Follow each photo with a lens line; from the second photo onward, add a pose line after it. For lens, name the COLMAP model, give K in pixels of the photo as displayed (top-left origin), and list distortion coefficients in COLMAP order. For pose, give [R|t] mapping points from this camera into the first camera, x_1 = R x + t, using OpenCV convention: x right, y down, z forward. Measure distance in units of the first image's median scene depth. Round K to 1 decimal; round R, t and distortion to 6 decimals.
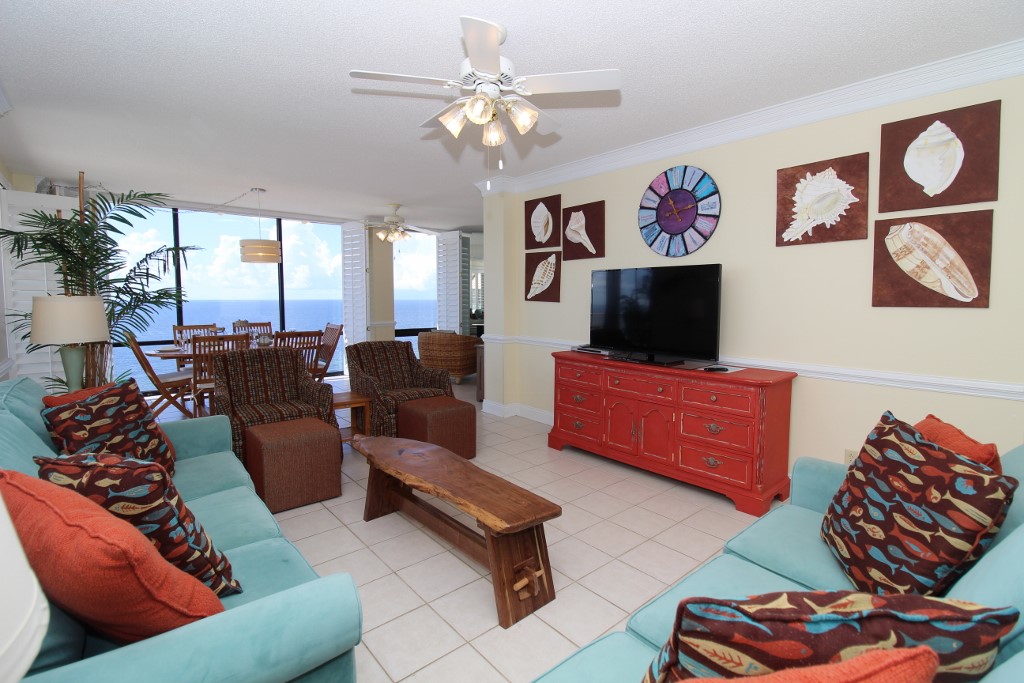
lens RADIAL K [[471.0, 0, 513.8], [0, 471.0, 339.4], [0, 0, 1]] dist [-0.036081, -0.001861]
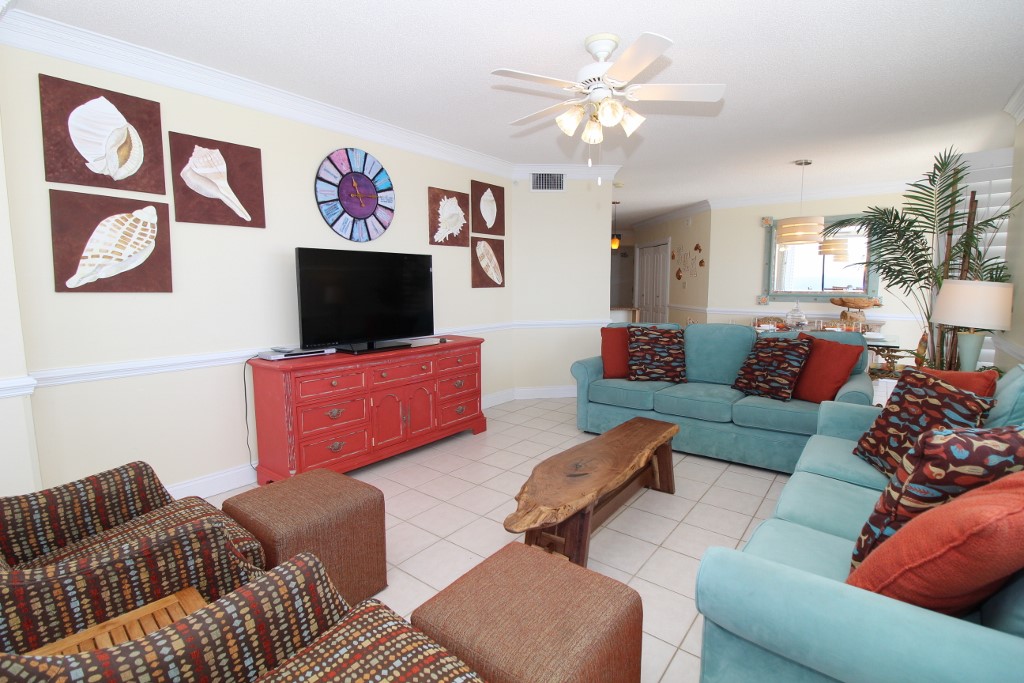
lens RADIAL K [[471.0, 0, 512.1], [0, 471.0, 344.5], [0, 0, 1]] dist [-0.036081, -0.001861]
pose [[-0.207895, -0.127392, 0.969820, -0.698751], [0.085347, 0.985339, 0.147725, -0.080700], [-0.974421, 0.113483, -0.193975, 0.894915]]
